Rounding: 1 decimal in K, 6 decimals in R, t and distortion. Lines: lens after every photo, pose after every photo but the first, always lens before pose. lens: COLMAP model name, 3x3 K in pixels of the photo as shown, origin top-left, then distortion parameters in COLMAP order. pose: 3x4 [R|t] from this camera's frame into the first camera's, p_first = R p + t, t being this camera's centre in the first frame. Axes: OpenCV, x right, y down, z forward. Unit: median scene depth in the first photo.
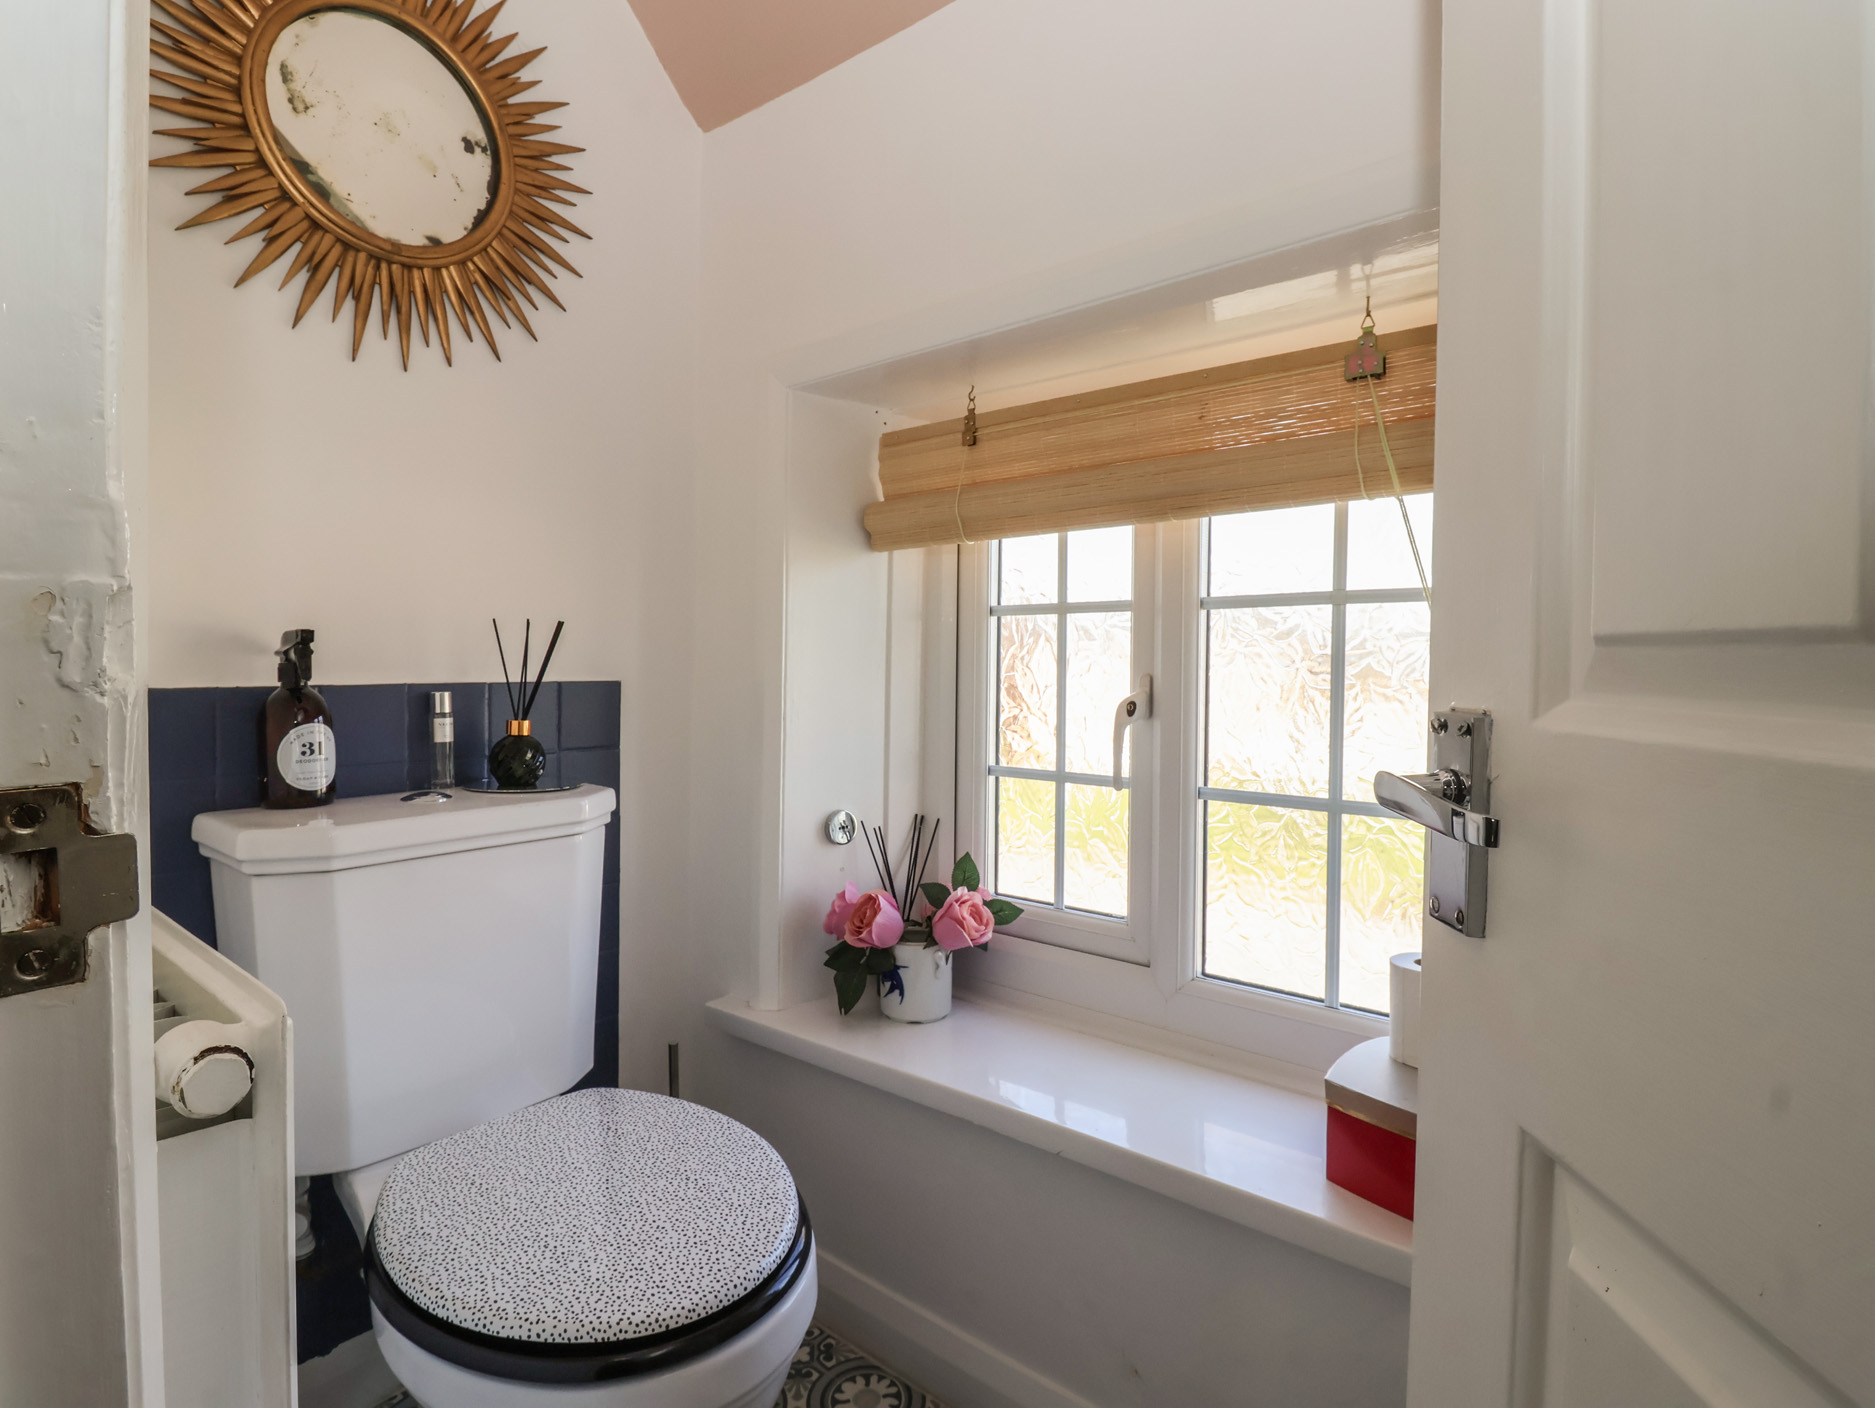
lens RADIAL K [[968.6, 0, 938.8], [0, 968.6, 702.2], [0, 0, 1]] dist [-0.004922, -0.010738]
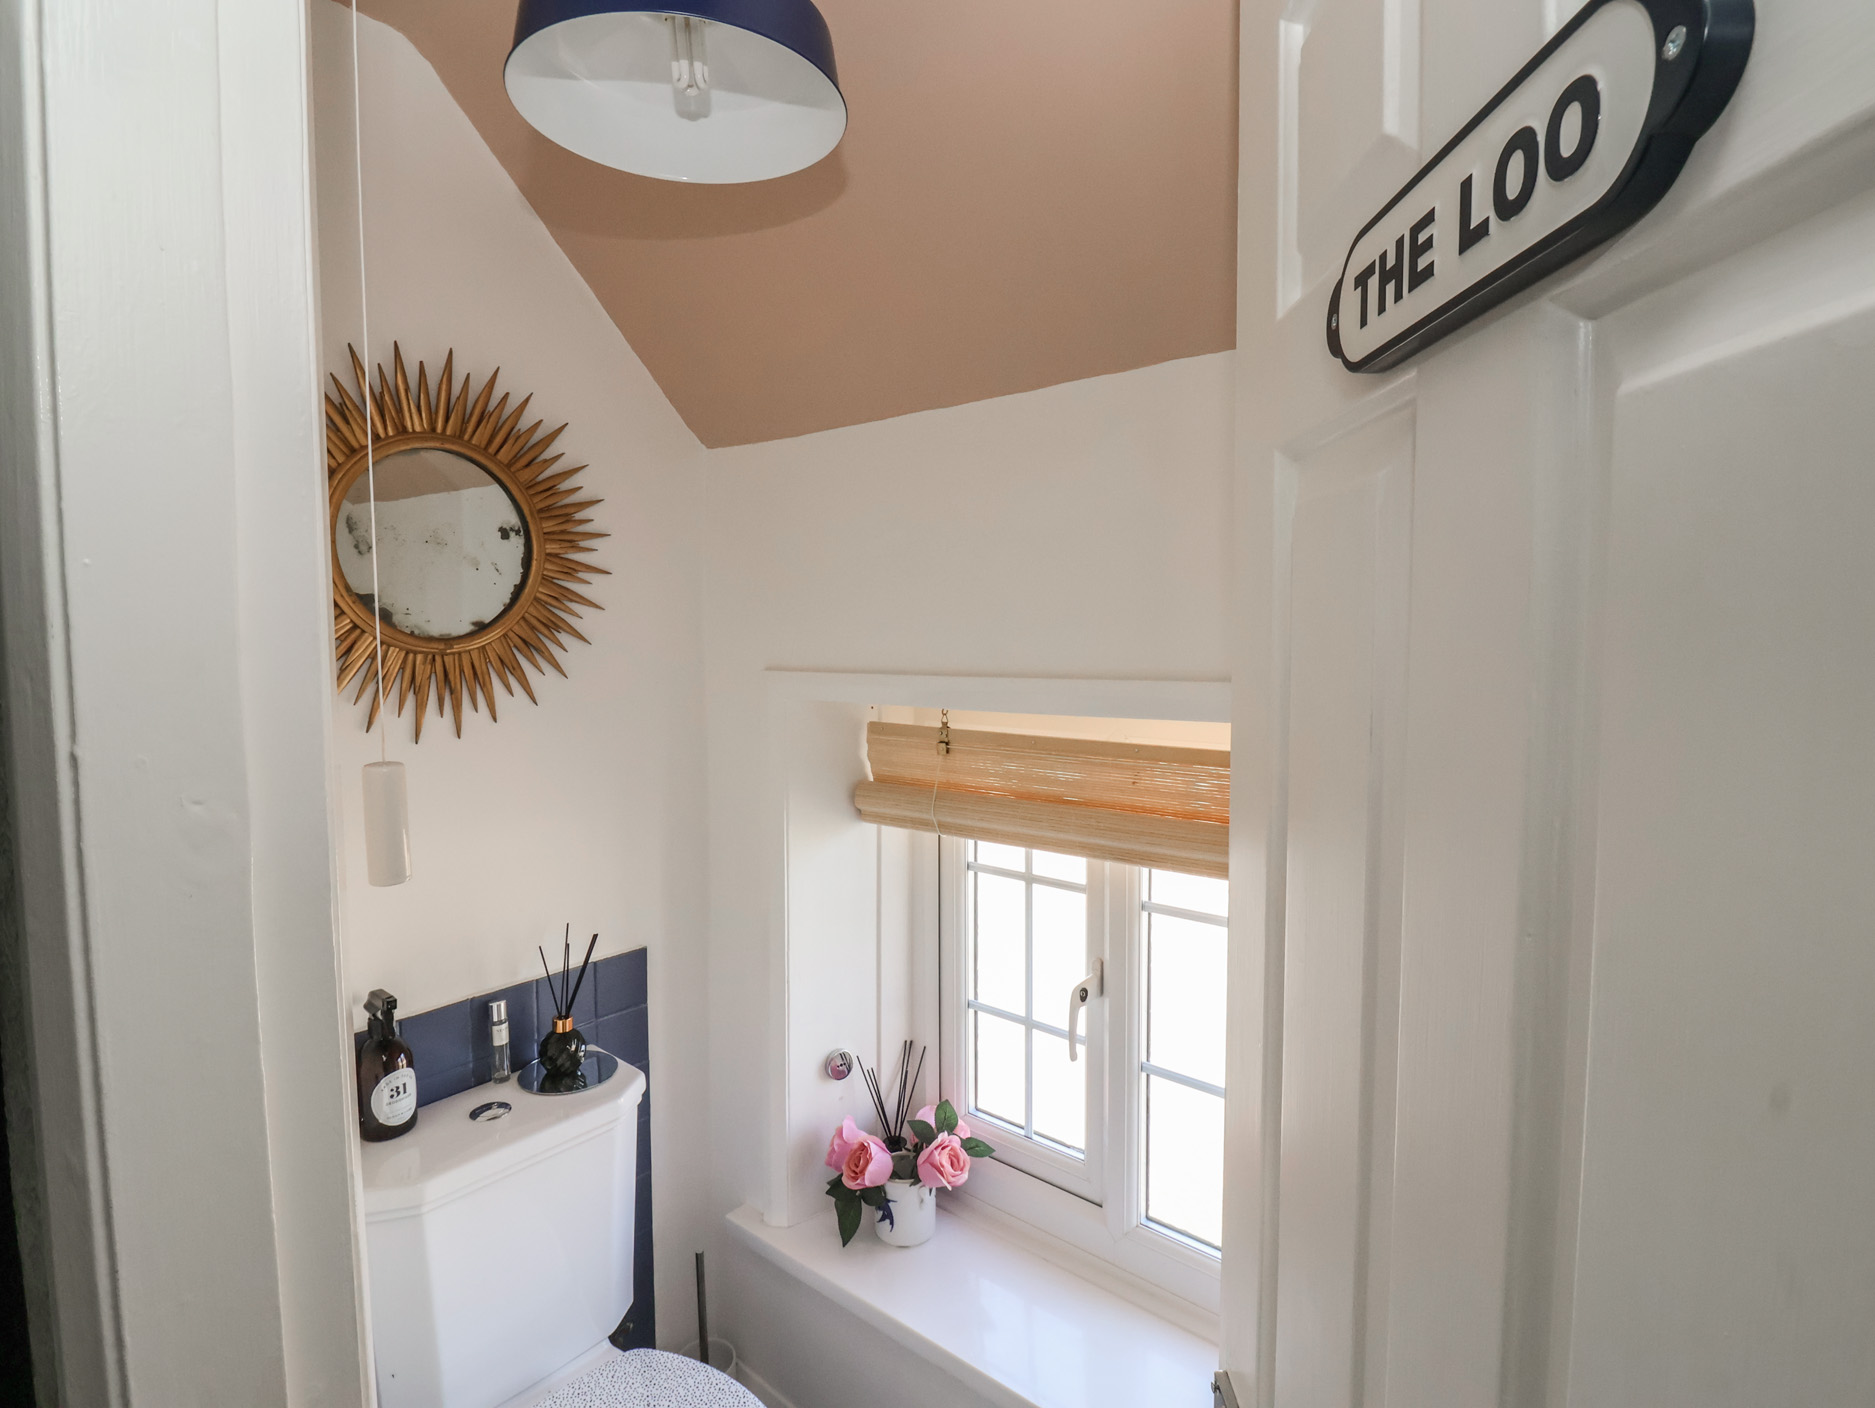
lens RADIAL K [[968.6, 0, 940.0], [0, 968.6, 700.2], [0, 0, 1]] dist [-0.004922, -0.010738]
pose [[0.999731, -0.012168, -0.019766, 0.052478], [0.012887, 0.999244, 0.036669, -0.384674], [0.019305, -0.036914, 0.999132, -0.149673]]
